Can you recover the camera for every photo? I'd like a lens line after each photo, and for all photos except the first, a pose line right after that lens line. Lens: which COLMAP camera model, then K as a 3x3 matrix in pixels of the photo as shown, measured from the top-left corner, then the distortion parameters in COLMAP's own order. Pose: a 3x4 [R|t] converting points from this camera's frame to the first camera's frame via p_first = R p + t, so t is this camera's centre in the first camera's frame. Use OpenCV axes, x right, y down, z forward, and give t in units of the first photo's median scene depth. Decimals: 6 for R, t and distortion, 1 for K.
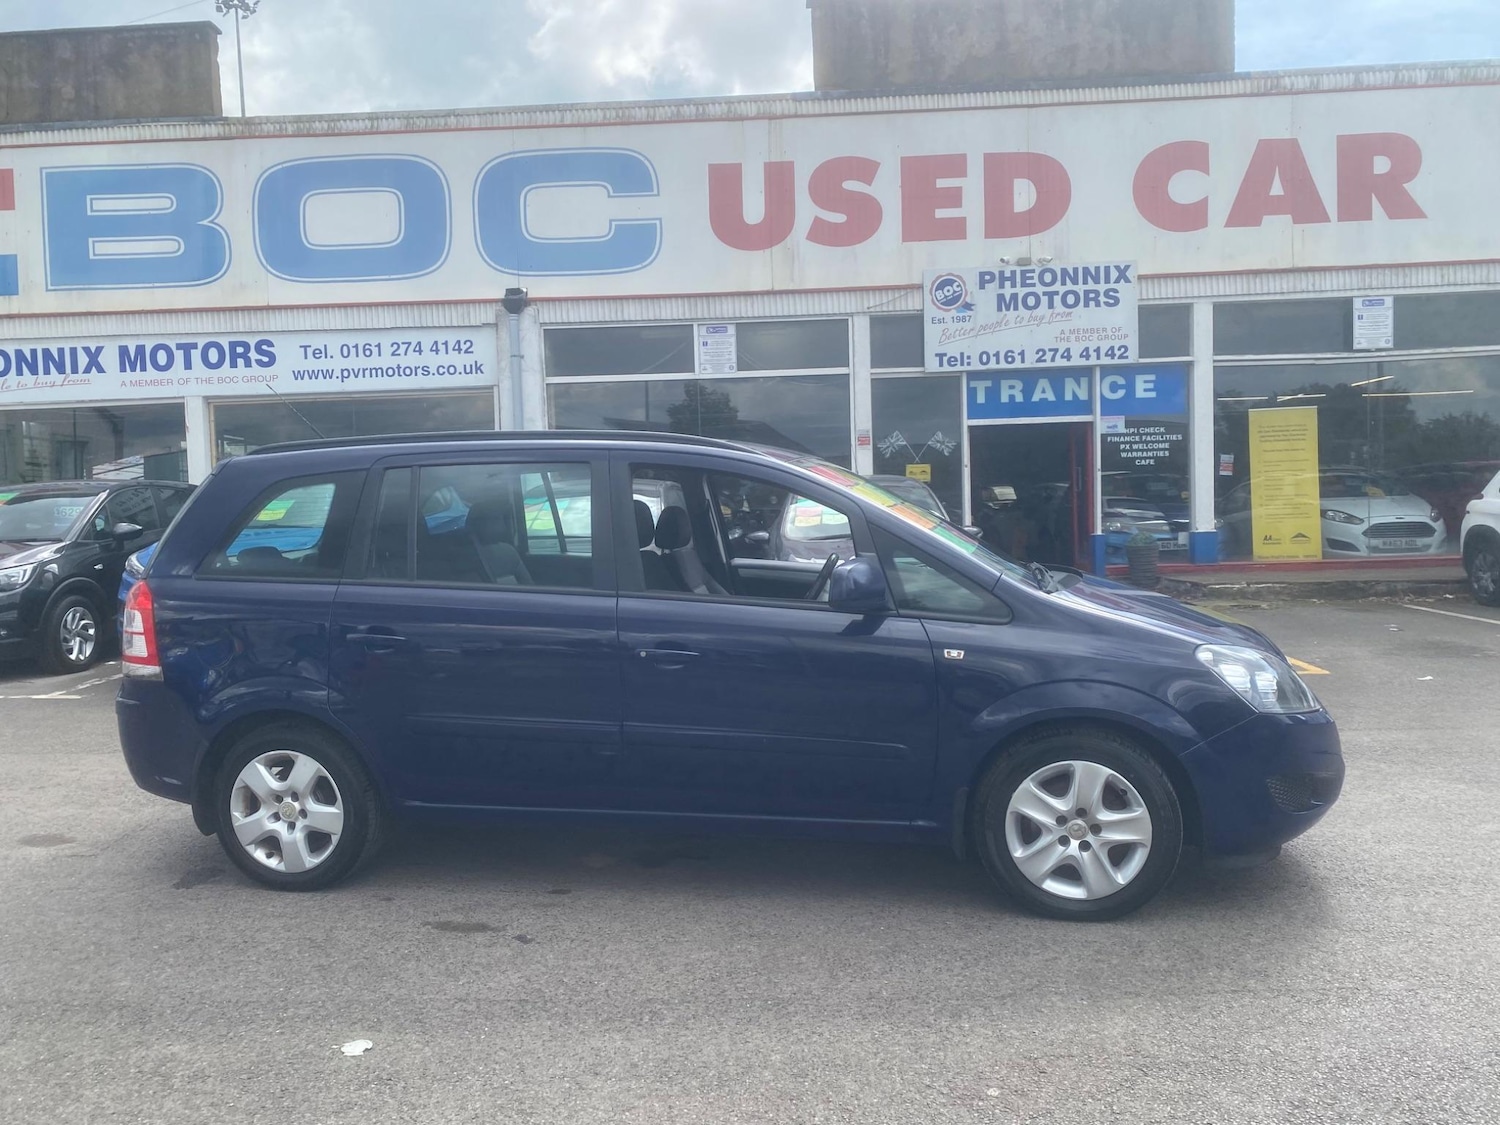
lens RADIAL K [[1138.4, 0, 739.9], [0, 1138.4, 559.4], [0, 0, 1]] dist [0.026421, -0.028868]
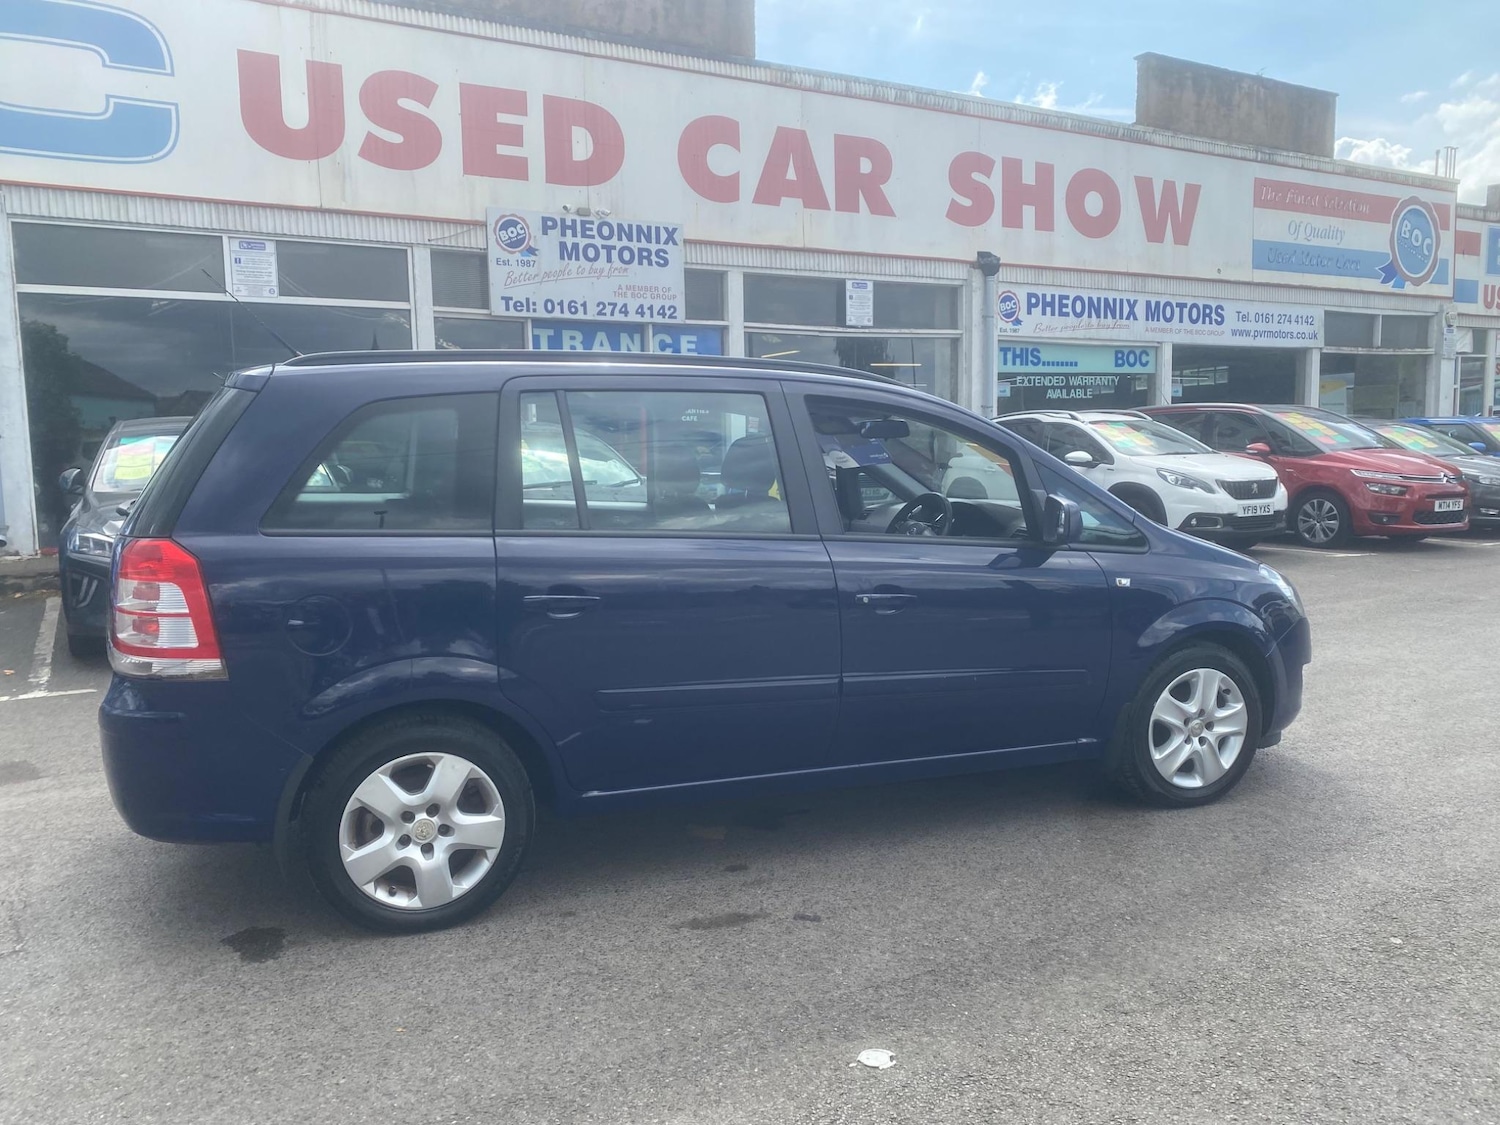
lens RADIAL K [[1138.4, 0, 718.3], [0, 1138.4, 584.3], [0, 0, 1]] dist [0.026421, -0.028868]
pose [[0.847081, -0.048953, 0.529204, -0.206383], [0.014384, 0.997496, 0.069249, -0.000950], [-0.531269, -0.051048, 0.845664, 0.069401]]
